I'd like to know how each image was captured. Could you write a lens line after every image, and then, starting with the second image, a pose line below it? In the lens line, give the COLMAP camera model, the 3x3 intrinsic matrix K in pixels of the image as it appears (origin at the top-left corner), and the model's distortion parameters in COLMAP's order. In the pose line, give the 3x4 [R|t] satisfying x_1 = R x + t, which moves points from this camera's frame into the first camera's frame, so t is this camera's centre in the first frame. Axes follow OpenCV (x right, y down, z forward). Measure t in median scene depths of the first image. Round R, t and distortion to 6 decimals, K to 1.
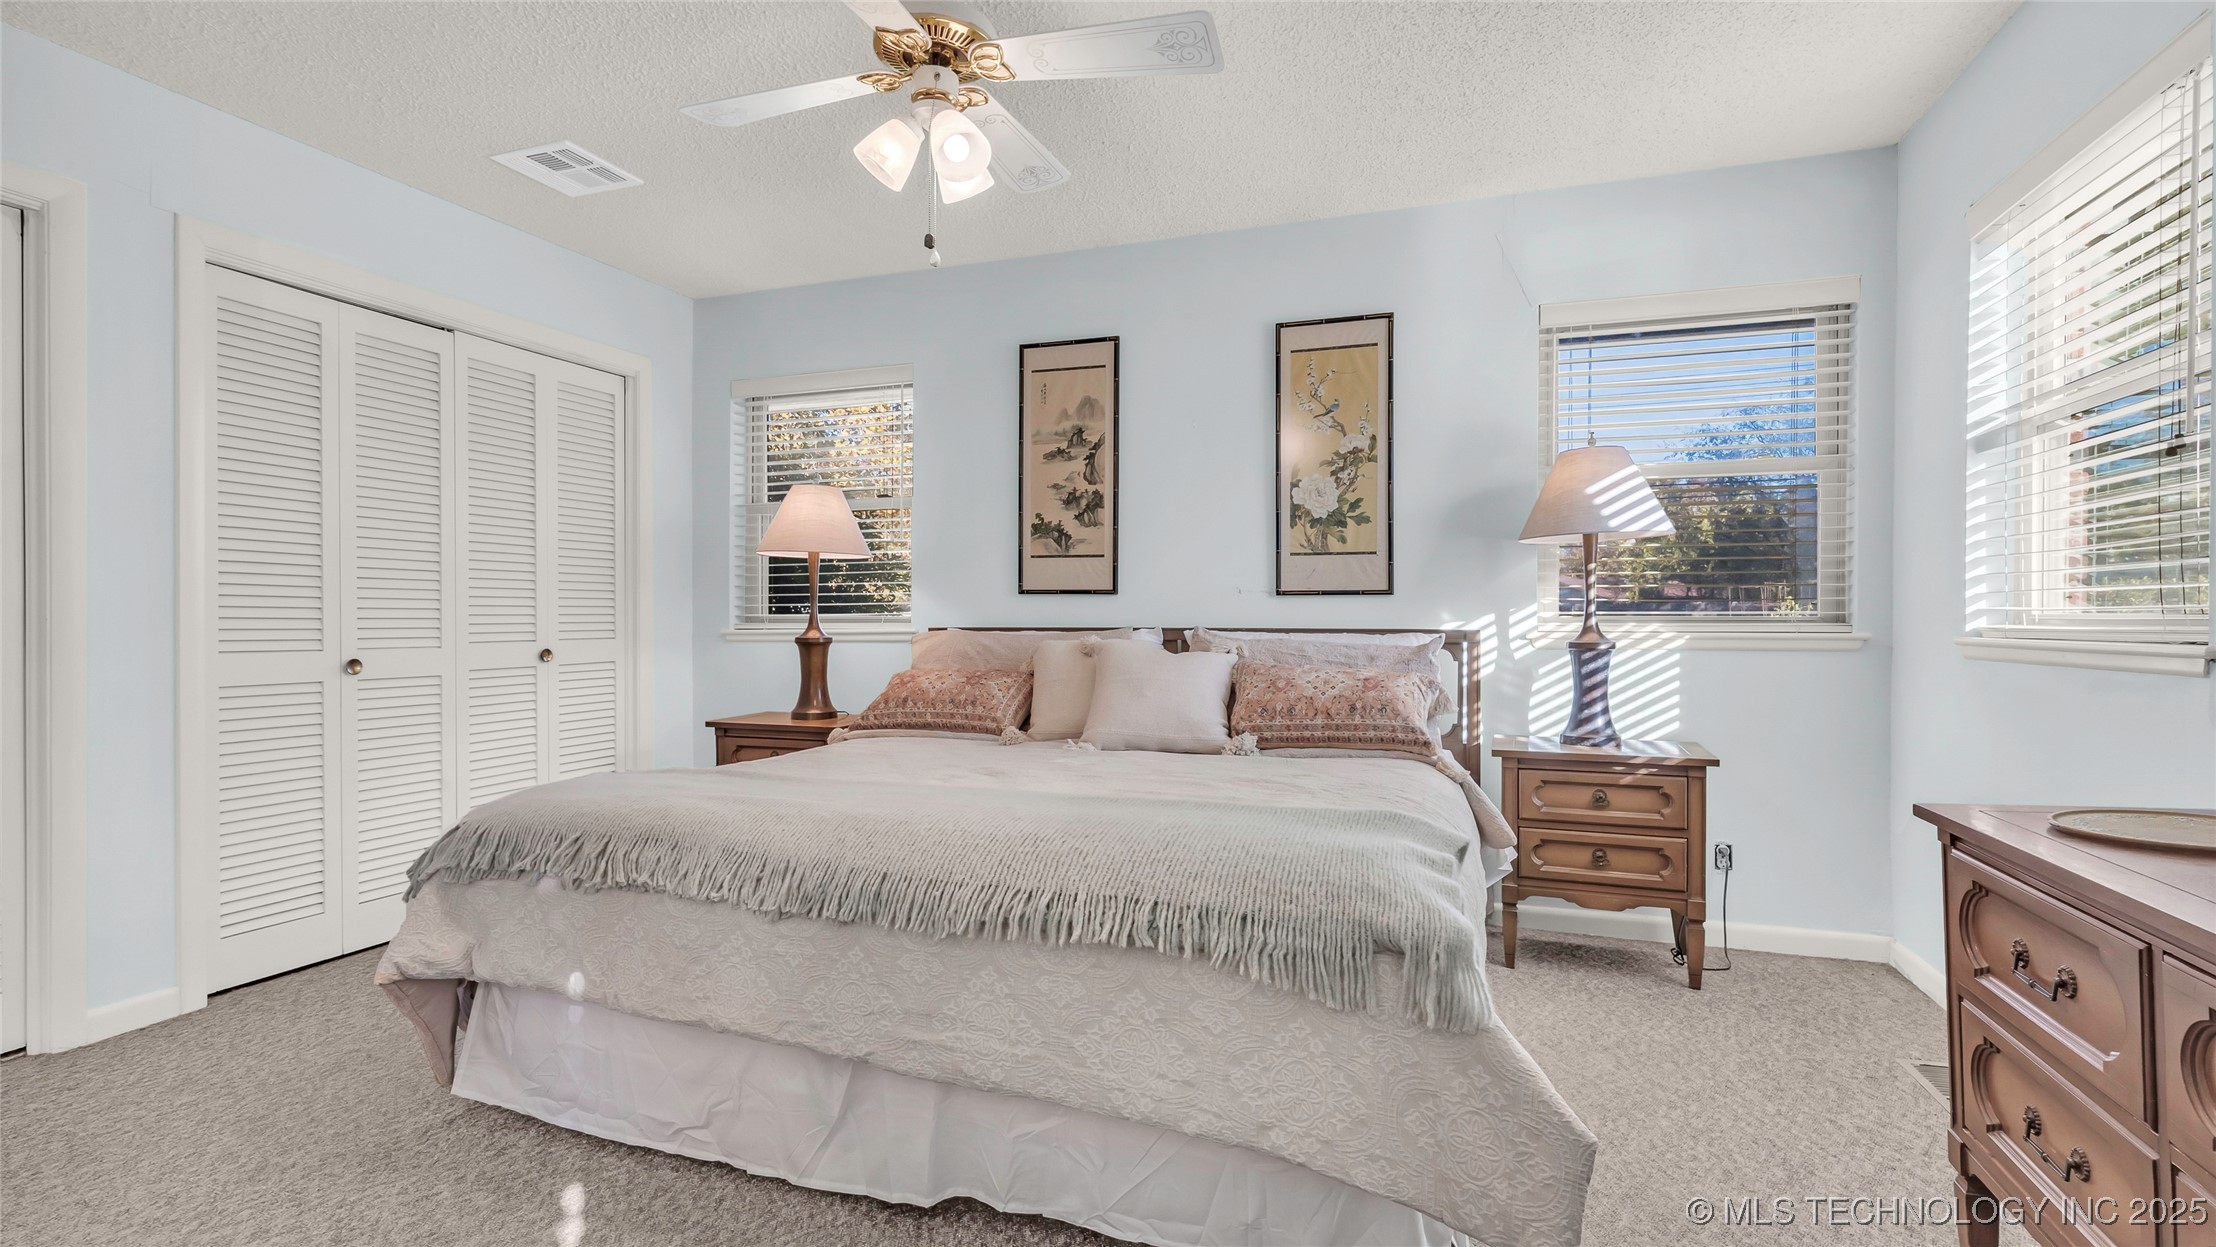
lens RADIAL K [[1040.3, 0, 1103.3], [0, 1040.3, 619.2], [0, 0, 1]] dist [-0.002413, 0.001285]
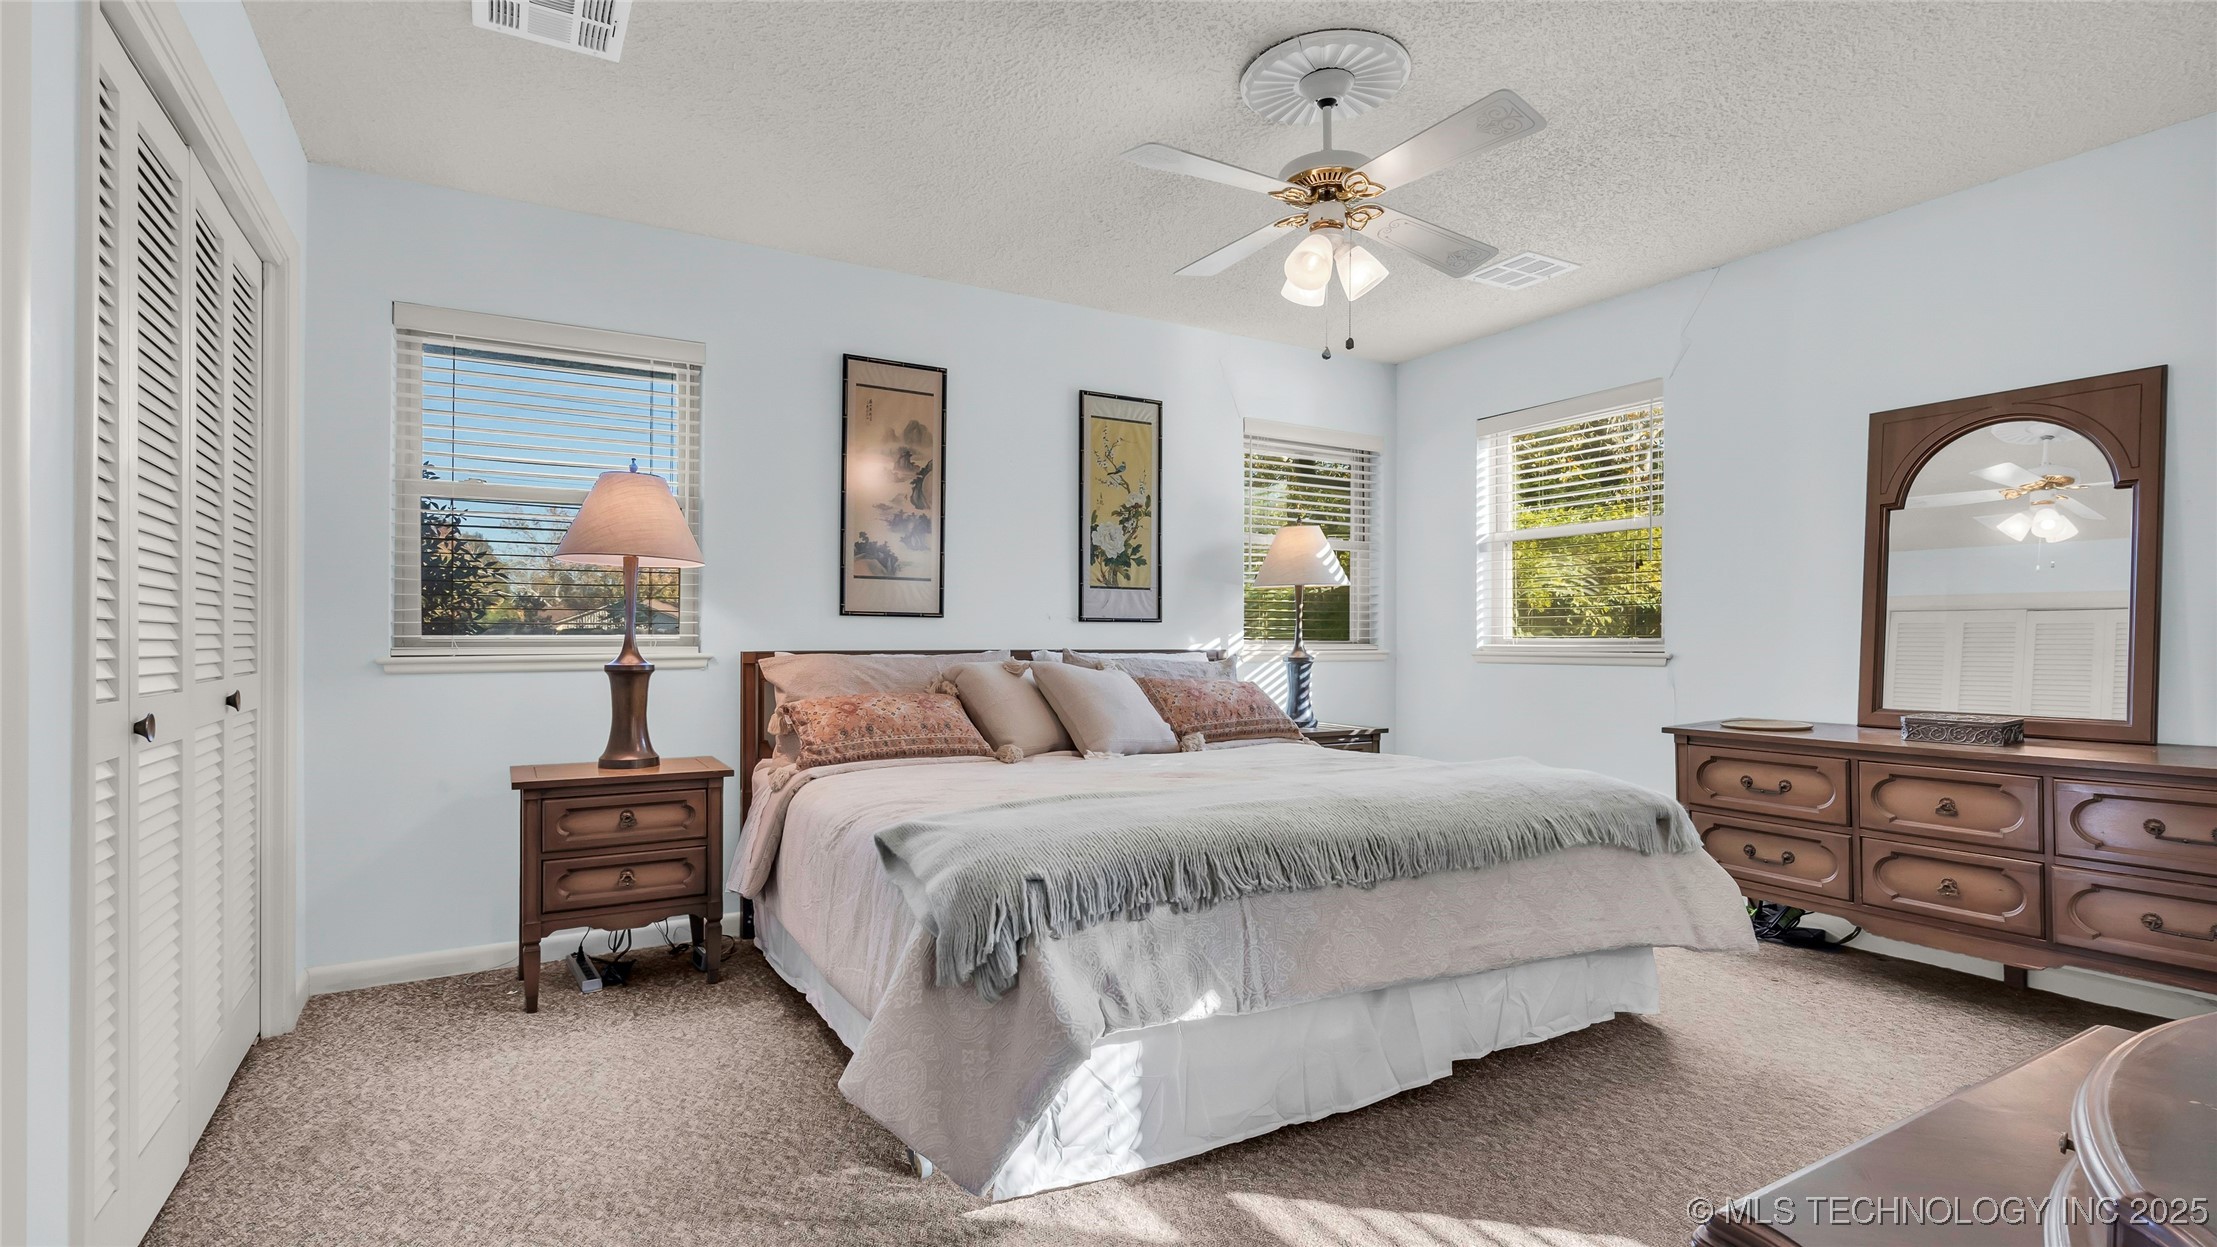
lens RADIAL K [[1040.8, 0, 1092.6], [0, 1040.8, 639.5], [0, 0, 1]] dist [-0.002413, 0.001285]
pose [[0.645126, 0.001229, 0.764075, -0.731840], [0.000432, 0.999998, -0.001974, -0.000062], [-0.764076, 0.001603, 0.645124, 0.234347]]
